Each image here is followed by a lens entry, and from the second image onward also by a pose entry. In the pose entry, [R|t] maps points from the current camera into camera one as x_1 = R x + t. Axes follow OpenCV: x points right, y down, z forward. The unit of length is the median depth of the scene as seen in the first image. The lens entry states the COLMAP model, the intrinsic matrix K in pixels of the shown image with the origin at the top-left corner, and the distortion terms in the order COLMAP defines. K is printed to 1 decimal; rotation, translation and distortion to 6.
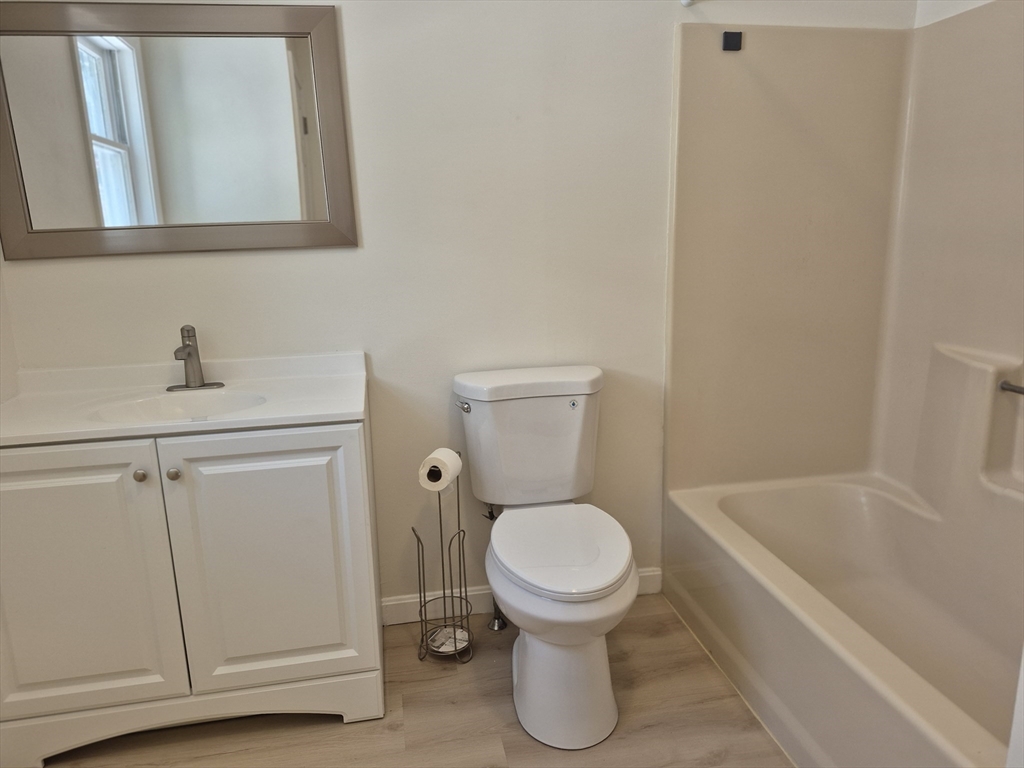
lens RADIAL K [[729.7, 0, 512.0], [0, 729.7, 384.0], [0, 0, 1]] dist [0.065625, -0.098622]
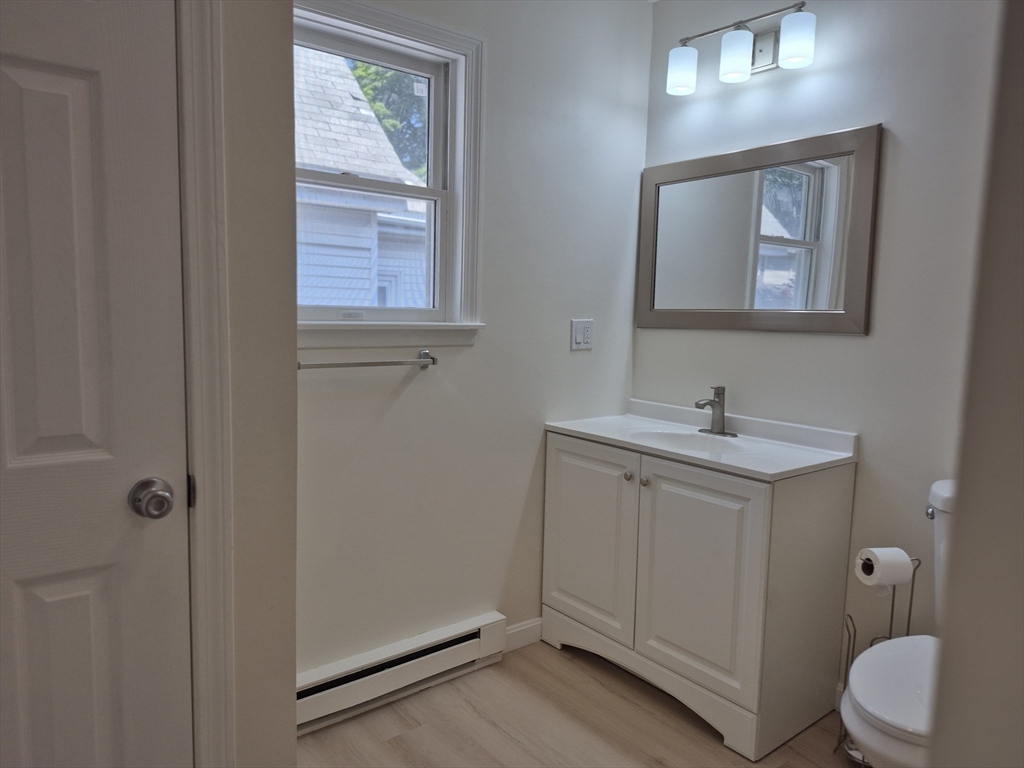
lens RADIAL K [[702.6, 0, 500.3], [0, 702.6, 384.3], [0, 0, 1]] dist [0.123069, -0.154991]
pose [[0.457316, 0.137982, -0.878535, 0.552879], [-0.231451, 0.972312, 0.032230, -0.036533], [0.858658, 0.188598, 0.476590, 0.082354]]
